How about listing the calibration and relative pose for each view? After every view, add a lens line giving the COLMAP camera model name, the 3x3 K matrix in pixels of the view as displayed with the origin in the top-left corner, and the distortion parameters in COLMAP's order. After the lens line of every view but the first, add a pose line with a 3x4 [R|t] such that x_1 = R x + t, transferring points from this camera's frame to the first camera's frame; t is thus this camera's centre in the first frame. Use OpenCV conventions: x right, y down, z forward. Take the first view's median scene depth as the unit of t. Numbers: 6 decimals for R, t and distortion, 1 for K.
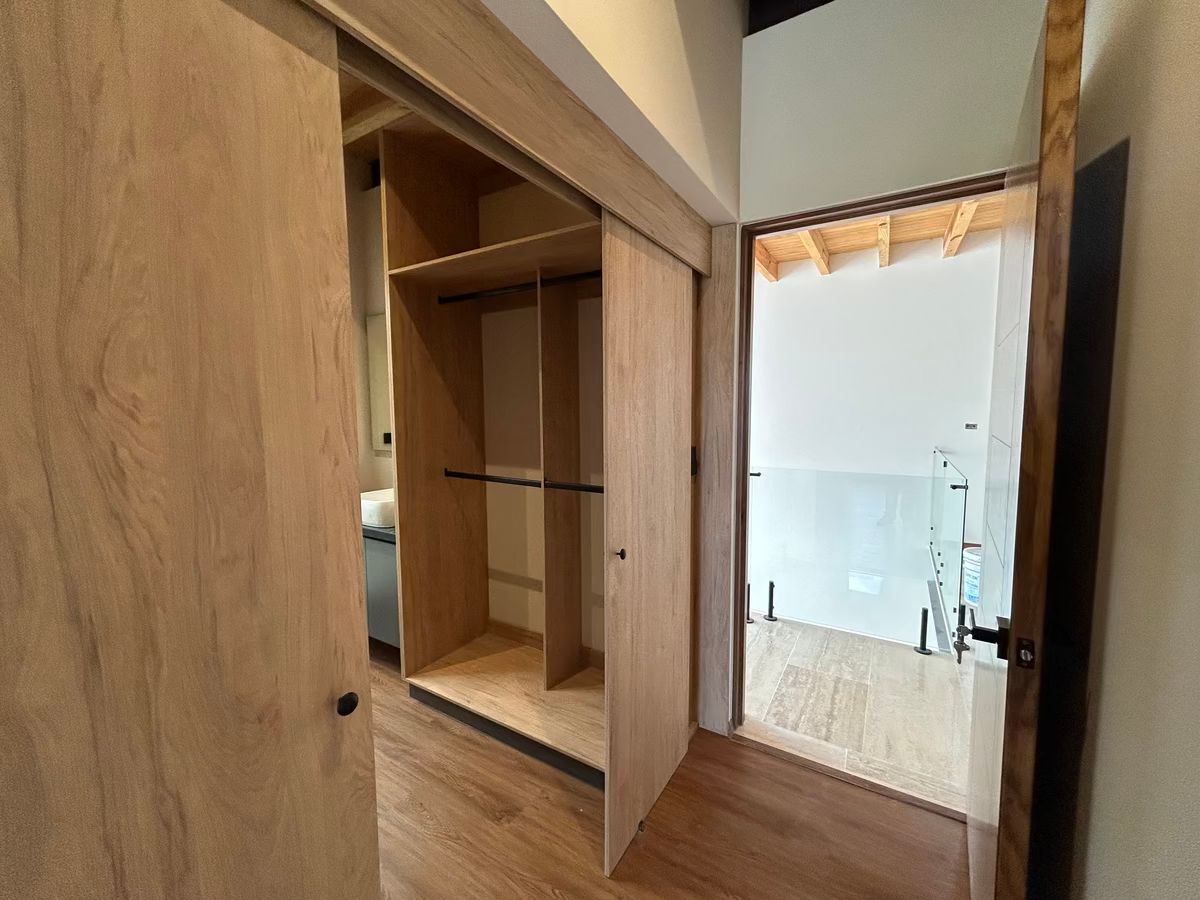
lens RADIAL K [[481.6, 0, 596.8], [0, 481.6, 443.6], [0, 0, 1]] dist [-0.000094, 0.000499]
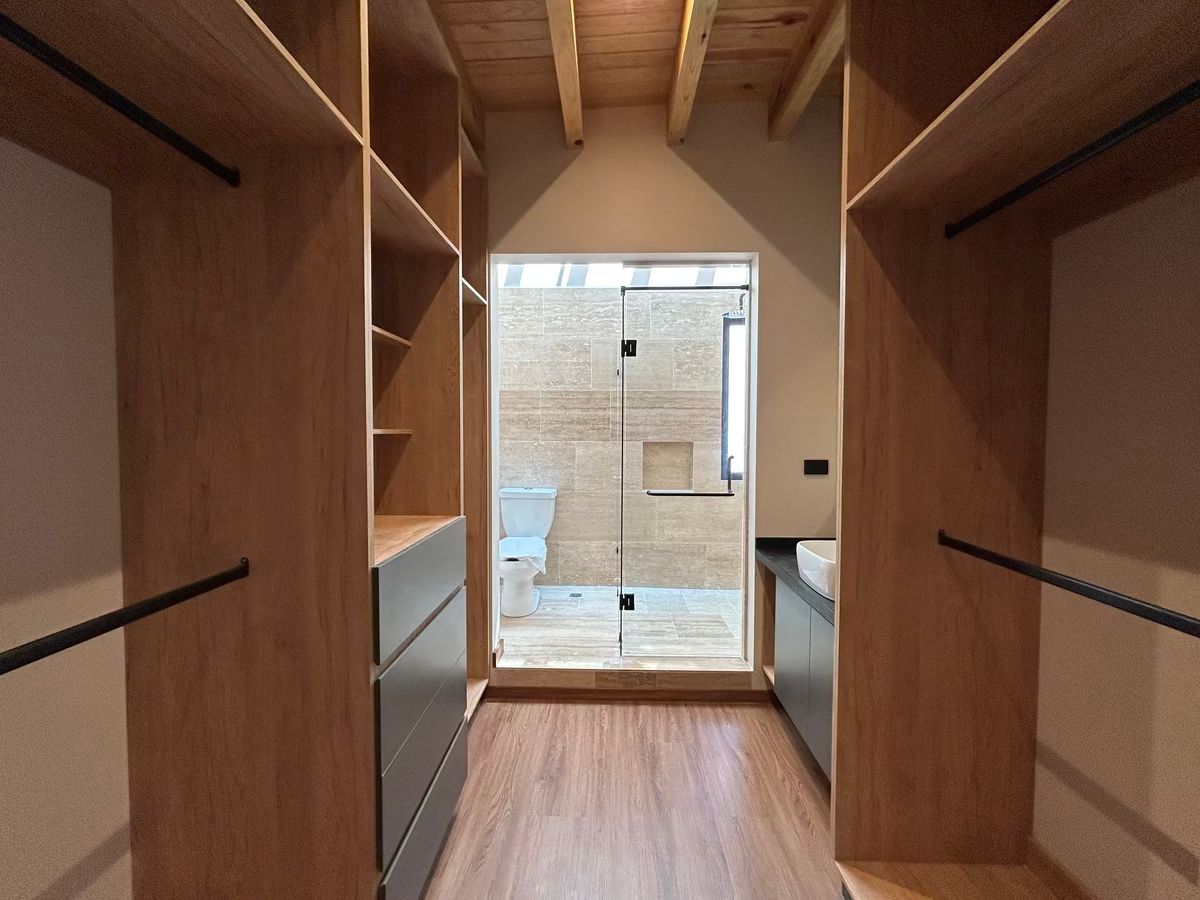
lens RADIAL K [[481.6, 0, 602.7], [0, 481.6, 447.1], [0, 0, 1]] dist [-0.000094, 0.000499]
pose [[0.503193, 0.035801, -0.863432, -0.031812], [-0.083238, 0.996504, -0.007192, -0.008669], [0.860156, 0.075489, 0.504414, 0.374974]]
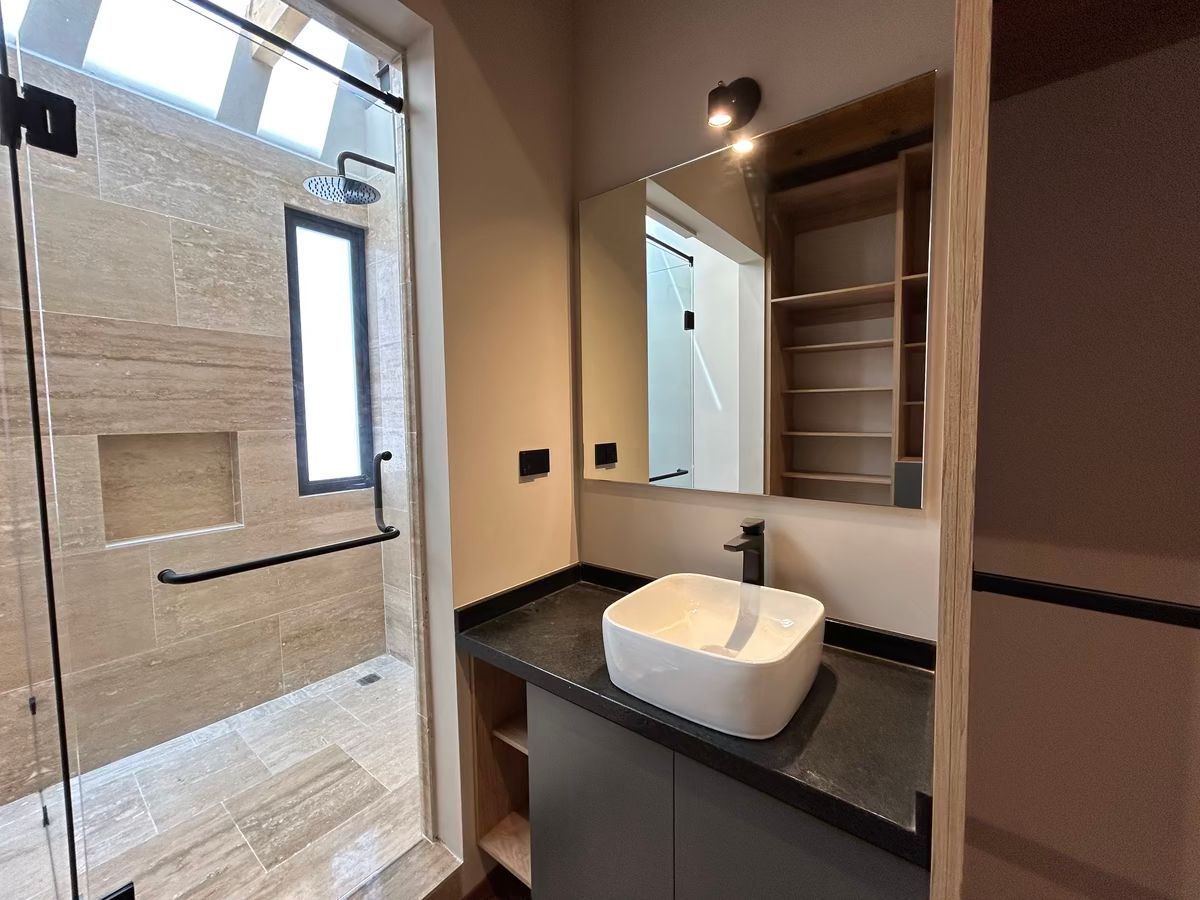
lens RADIAL K [[481.6, 0, 593.9], [0, 481.6, 447.8], [0, 0, 1]] dist [-0.000094, 0.000499]
pose [[0.992094, 0.000073, -0.125494, -0.288799], [-0.003086, 0.999712, -0.023816, -0.012335], [0.125456, 0.024015, 0.991808, 0.533752]]
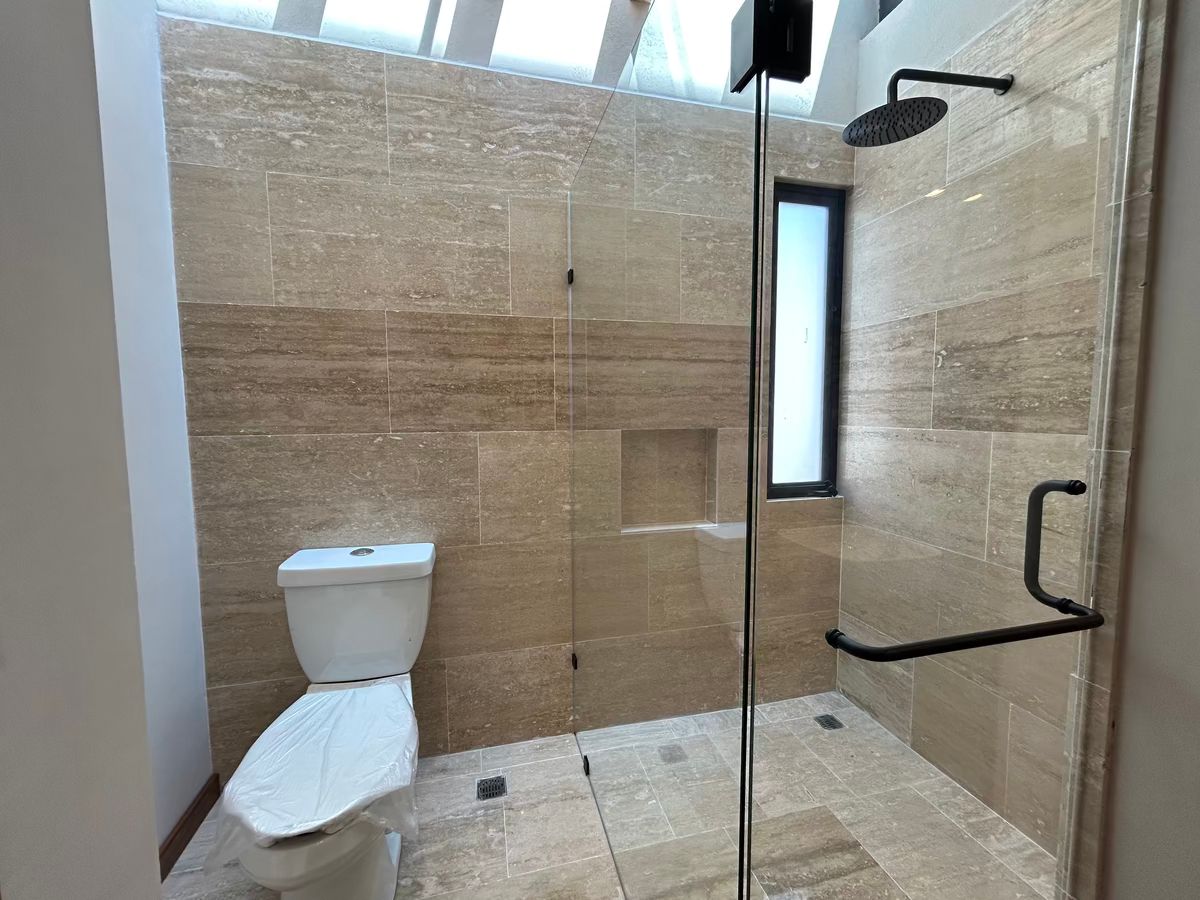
lens RADIAL K [[481.6, 0, 597.7], [0, 481.6, 447.3], [0, 0, 1]] dist [-0.000094, 0.000499]
pose [[0.713315, 0.055733, -0.698624, -0.437749], [-0.061213, 0.997978, 0.017114, -0.020474], [0.698165, 0.030557, 0.715284, 0.550048]]
